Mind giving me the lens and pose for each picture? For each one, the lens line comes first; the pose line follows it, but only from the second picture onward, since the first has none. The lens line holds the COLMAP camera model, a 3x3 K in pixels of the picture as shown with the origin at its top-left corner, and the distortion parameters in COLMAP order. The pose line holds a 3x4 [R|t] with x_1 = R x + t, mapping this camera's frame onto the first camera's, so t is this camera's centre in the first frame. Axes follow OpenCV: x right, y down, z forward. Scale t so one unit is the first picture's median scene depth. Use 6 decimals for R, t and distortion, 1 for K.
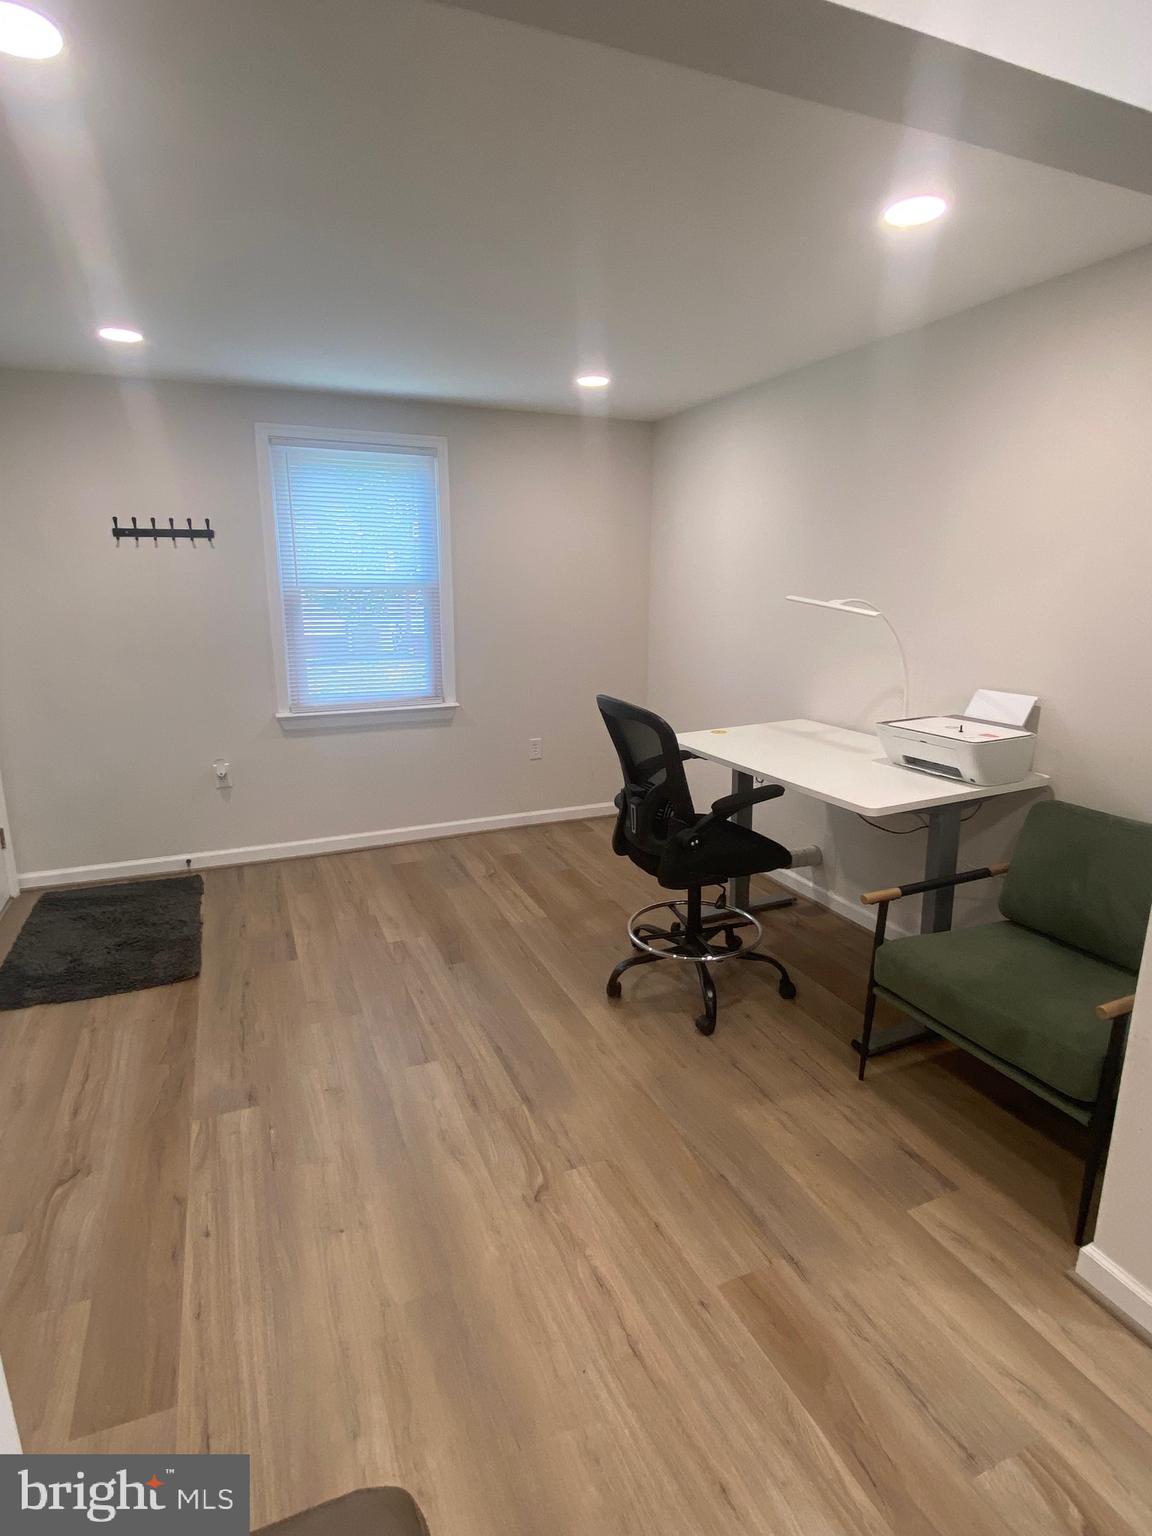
lens RADIAL K [[790.2, 0, 575.0], [0, 790.2, 763.4], [0, 0, 1]] dist [0.076699, -0.100114]
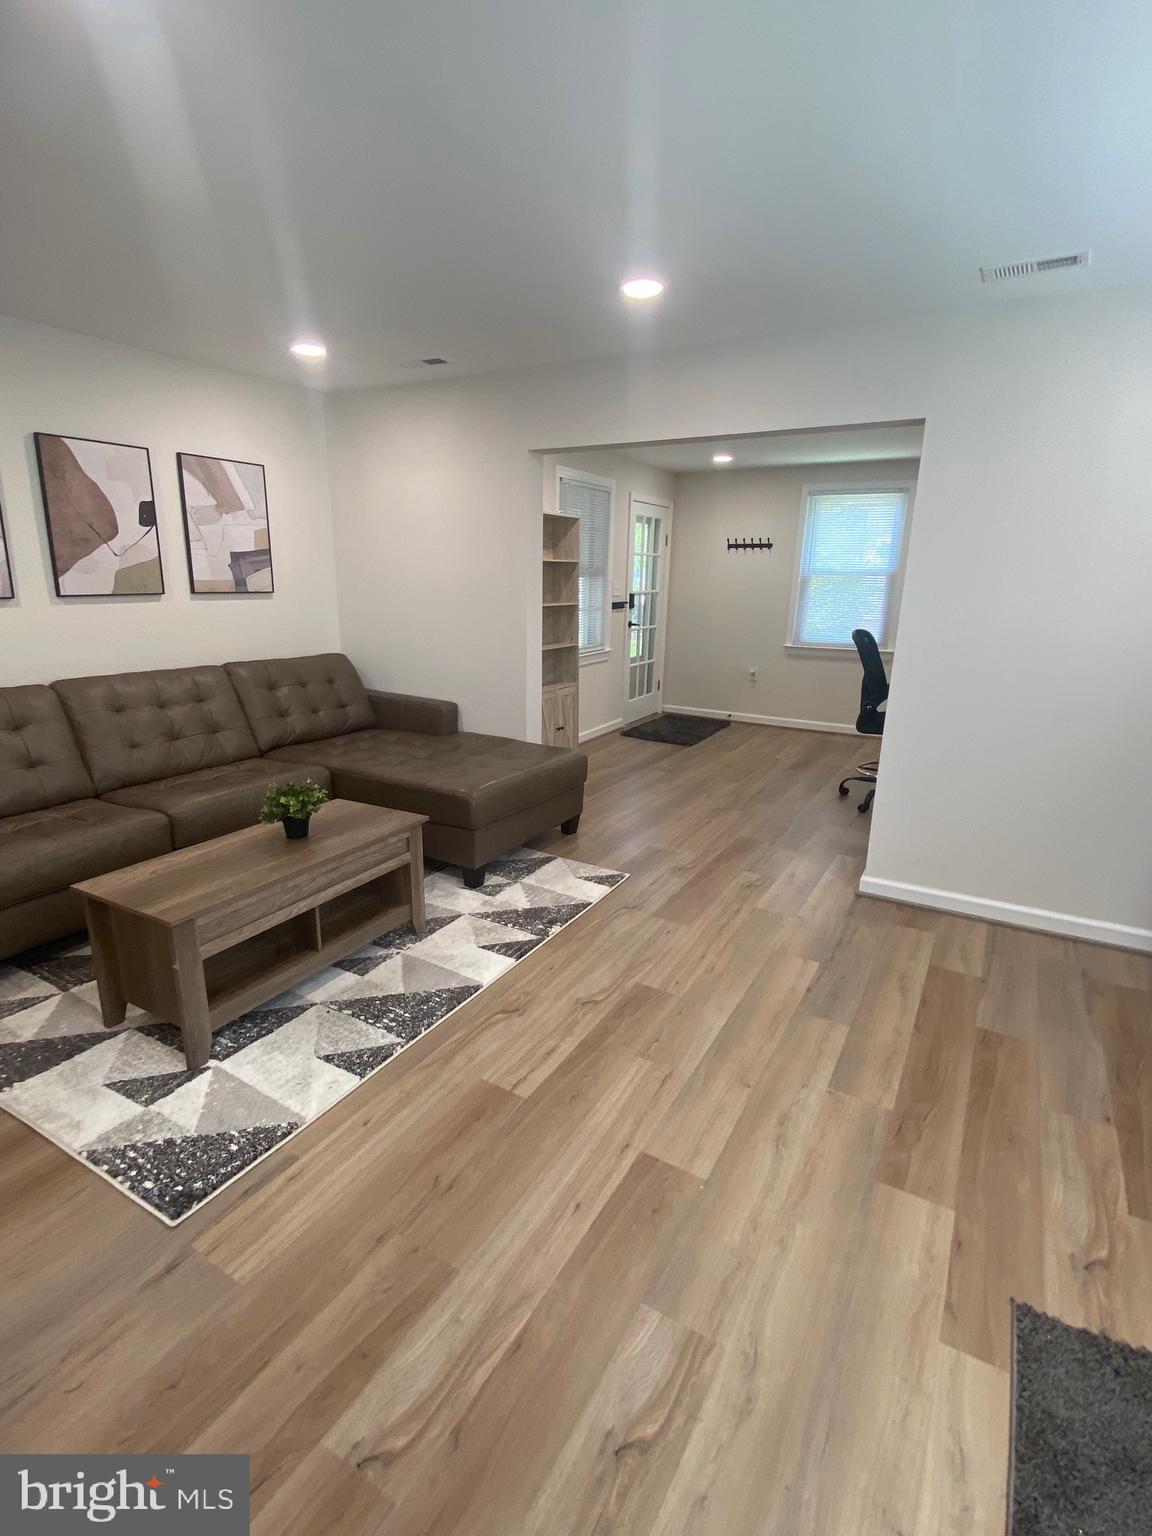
lens RADIAL K [[736.7, 0, 576.0], [0, 736.7, 768.0], [0, 0, 1]] dist [0.037472, -0.043872]
pose [[0.590058, 0.215492, -0.778071, 0.909189], [-0.199075, 0.972799, 0.118452, 0.136930], [0.782432, 0.085001, 0.616907, -0.493274]]
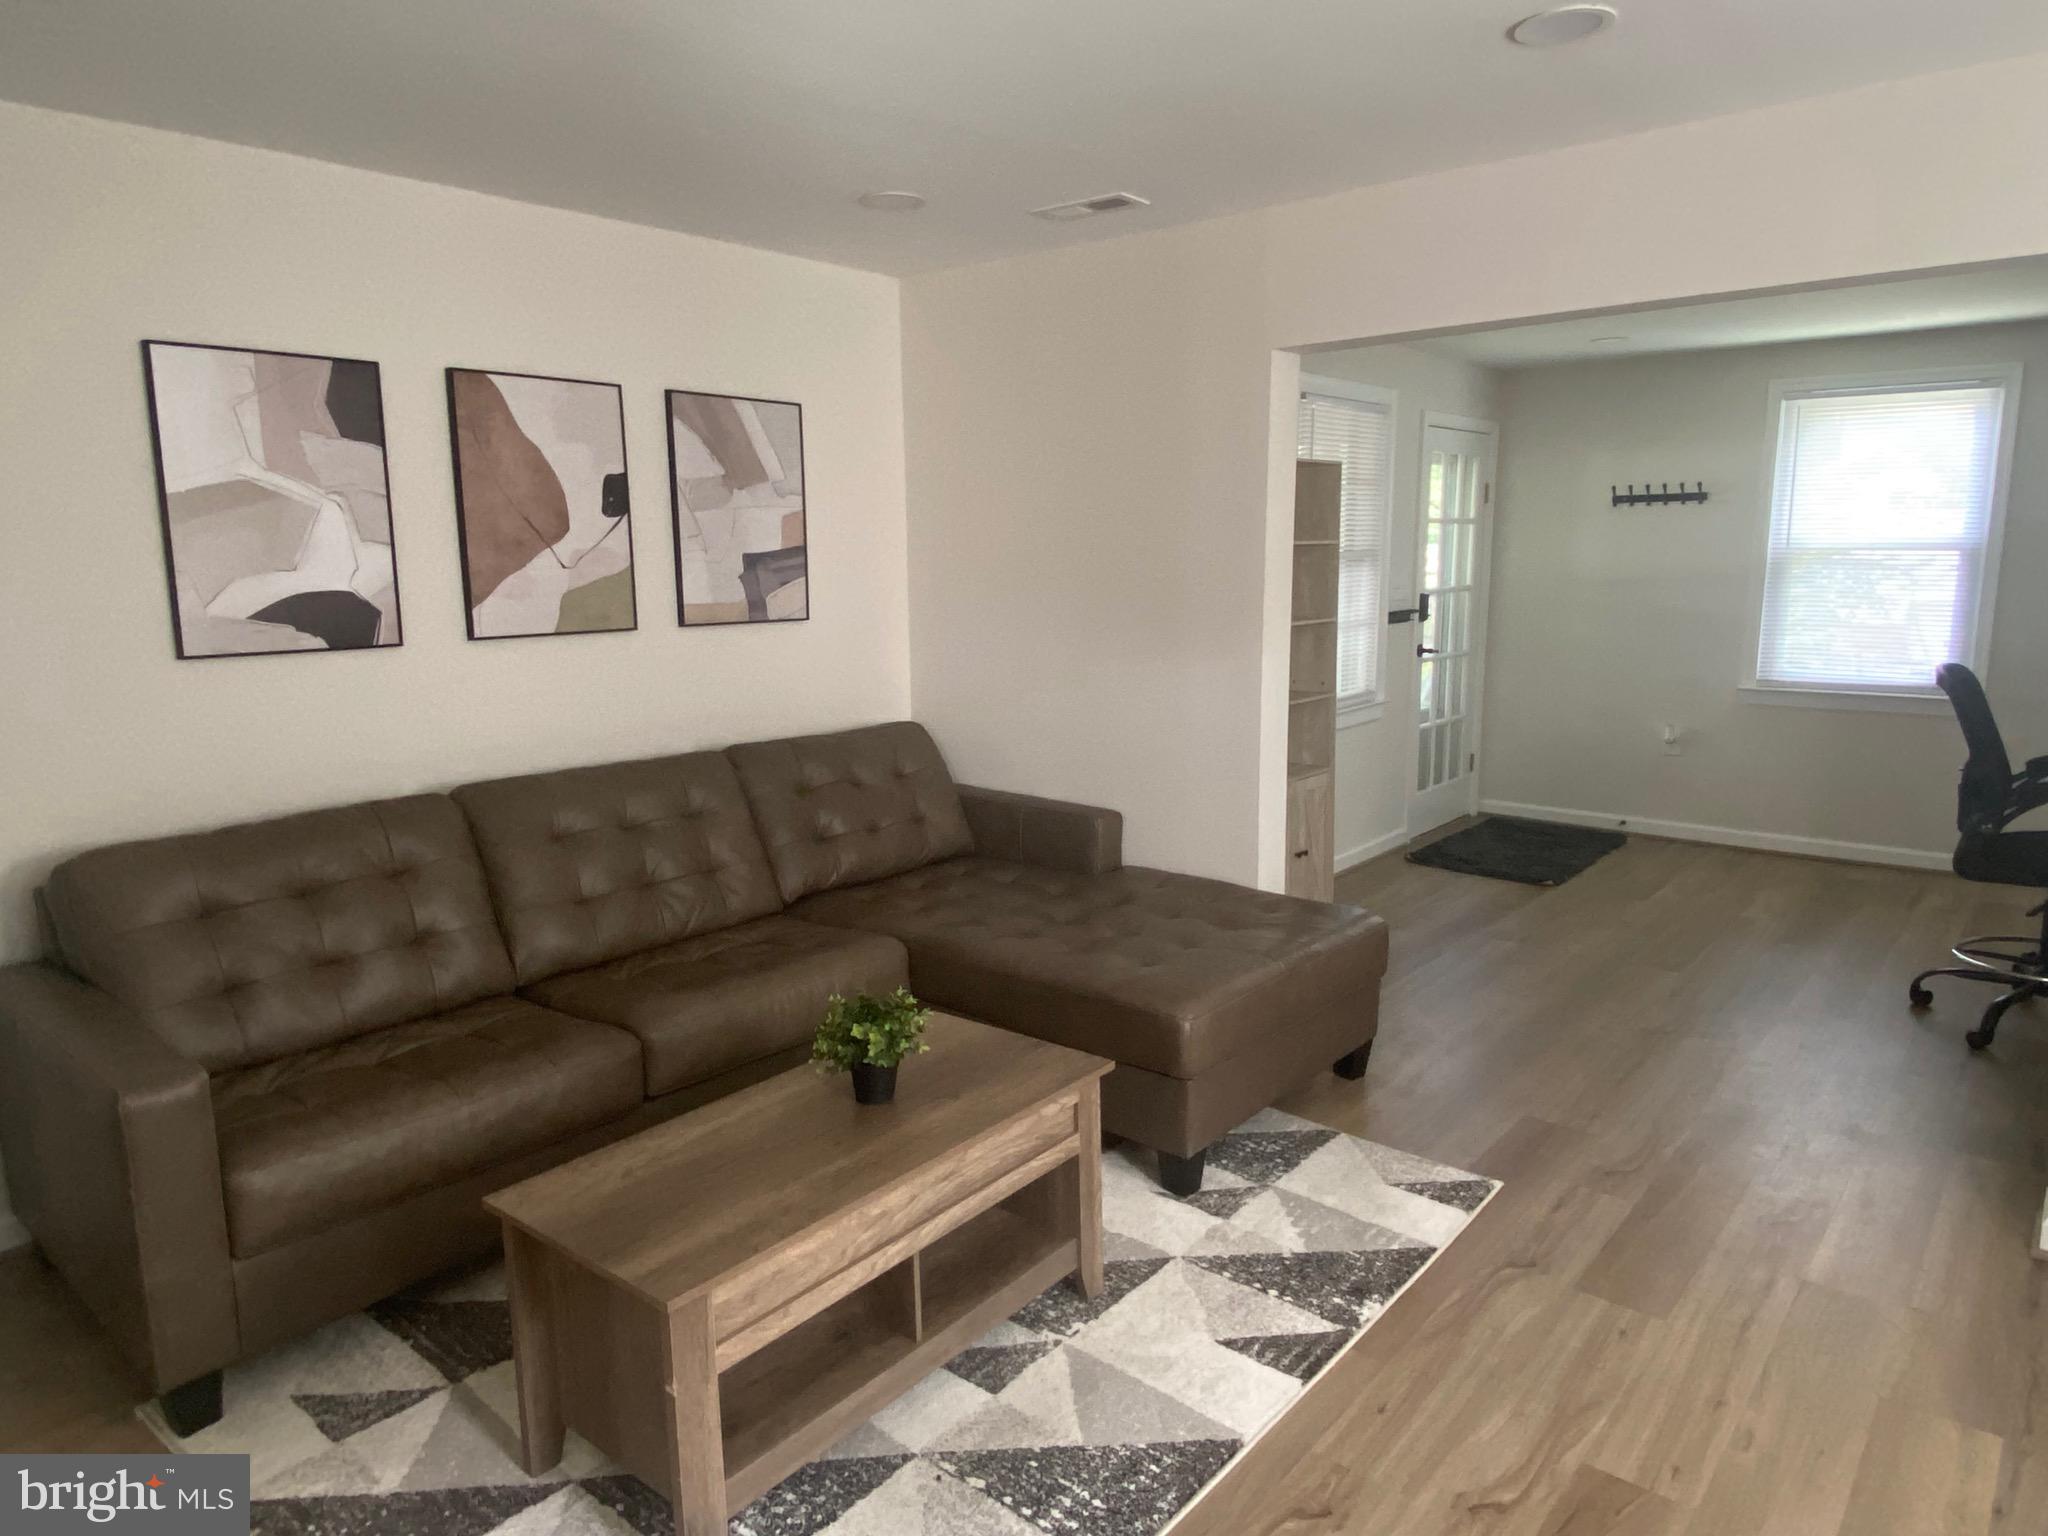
lens RADIAL K [[1284.7, 0, 1008.4], [0, 1284.7, 771.9], [0, 0, 1]] dist [0.069045, -0.087087]
pose [[0.433254, 0.145977, -0.889372, 0.772900], [-0.190660, 0.979308, 0.067860, 0.120722], [0.880875, 0.140167, 0.452121, -0.516723]]
